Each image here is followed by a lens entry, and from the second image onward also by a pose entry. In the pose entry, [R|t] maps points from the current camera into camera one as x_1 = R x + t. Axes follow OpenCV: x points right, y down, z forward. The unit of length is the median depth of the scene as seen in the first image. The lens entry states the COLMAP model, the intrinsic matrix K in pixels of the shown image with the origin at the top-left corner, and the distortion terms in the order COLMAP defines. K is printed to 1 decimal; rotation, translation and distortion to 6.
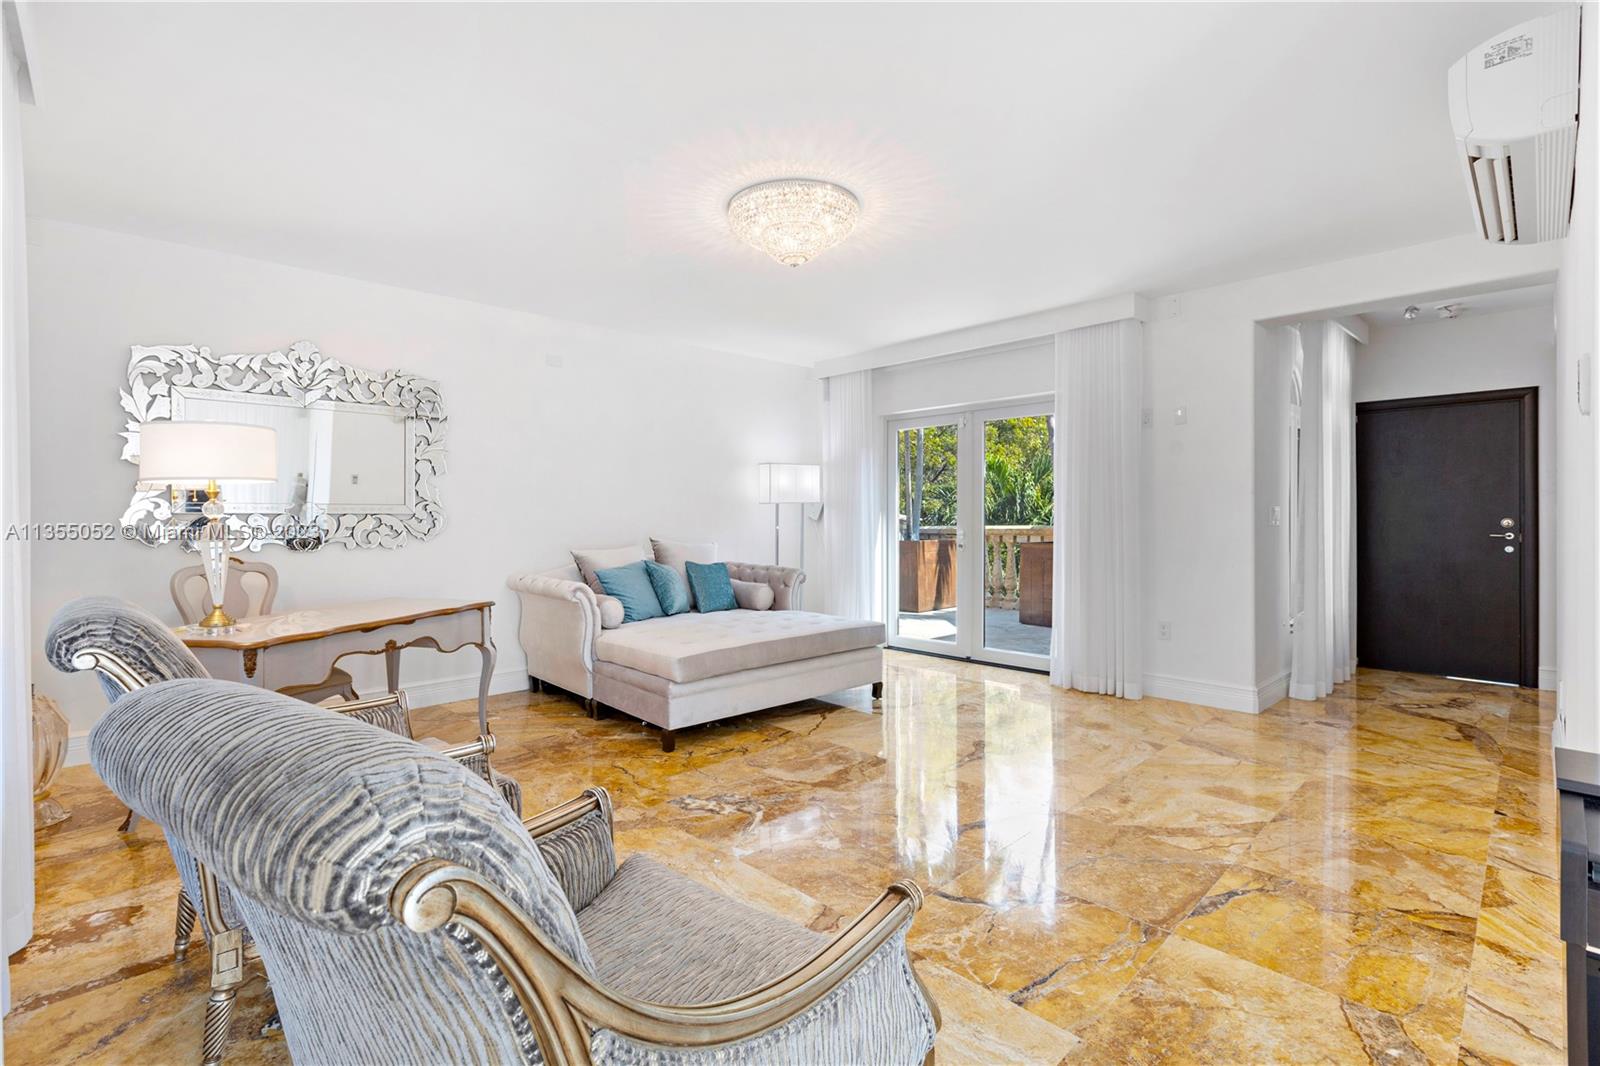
lens RADIAL K [[716.1, 0, 791.5], [0, 716.1, 520.8], [0, 0, 1]] dist [0.000108, 0.000411]
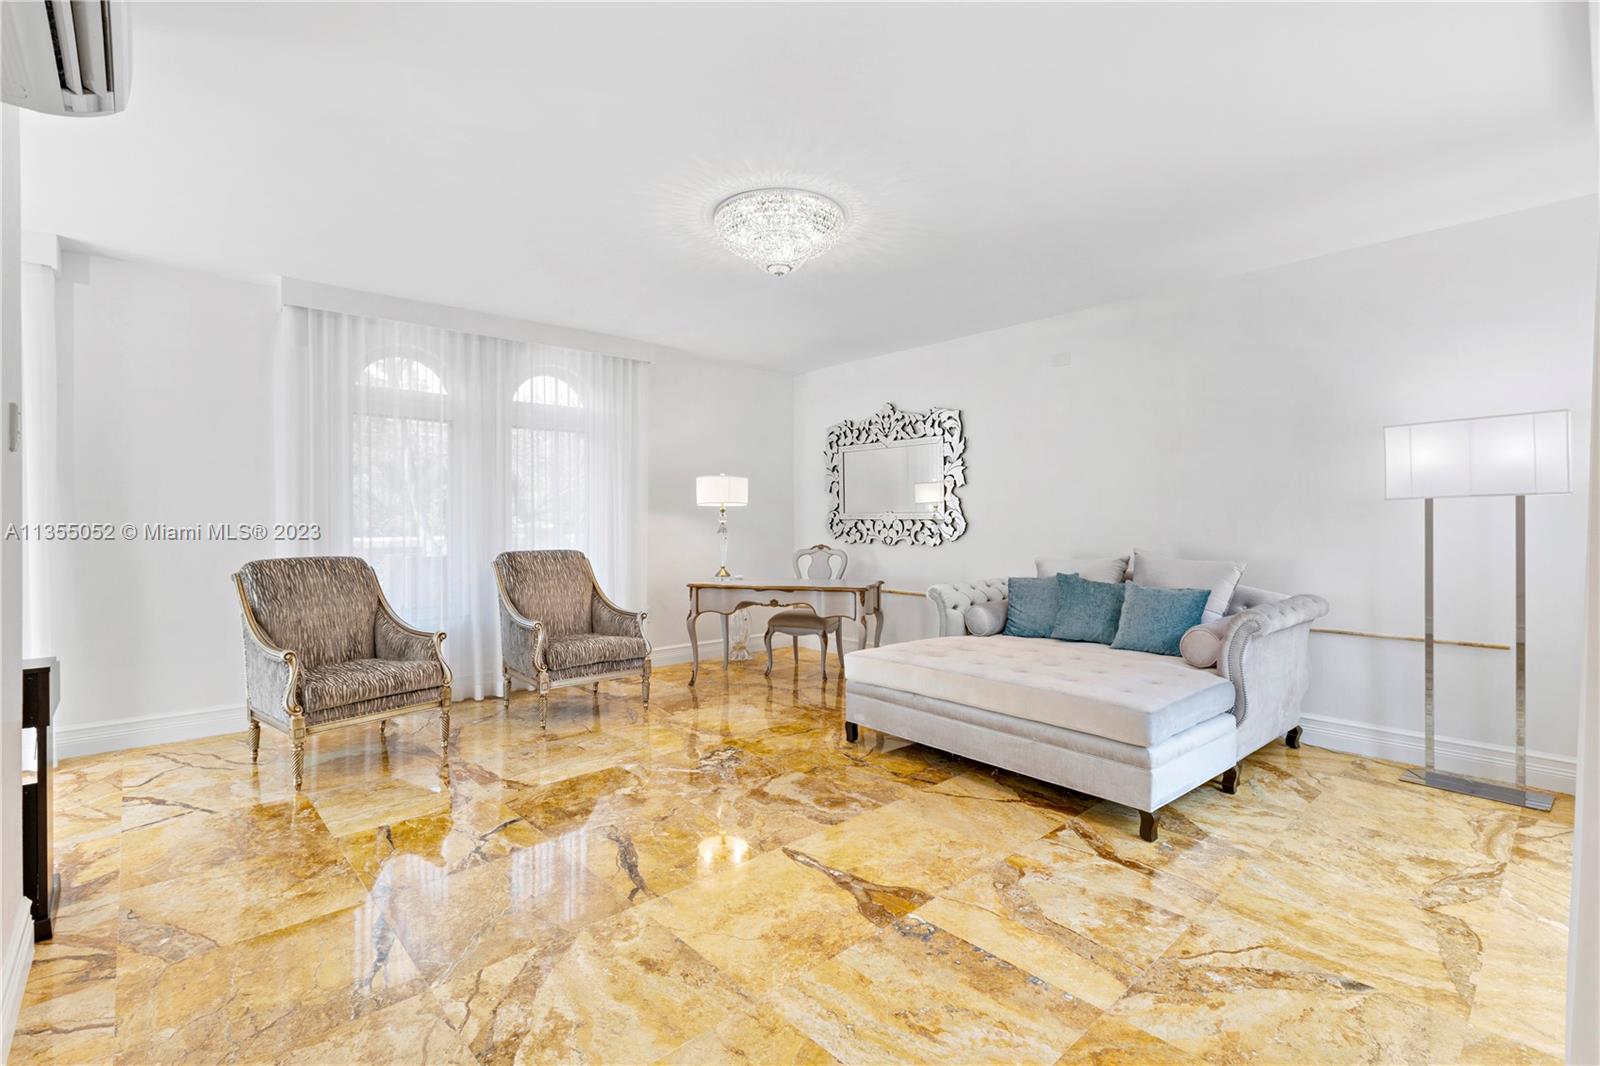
lens RADIAL K [[716.1, 0, 790.8], [0, 716.1, 527.2], [0, 0, 1]] dist [0.000108, 0.000411]
pose [[-0.020548, 0.014558, -0.999683, 1.107546], [-0.004270, 0.999884, 0.014649, -0.019944], [0.999780, 0.004570, -0.020484, 1.135599]]
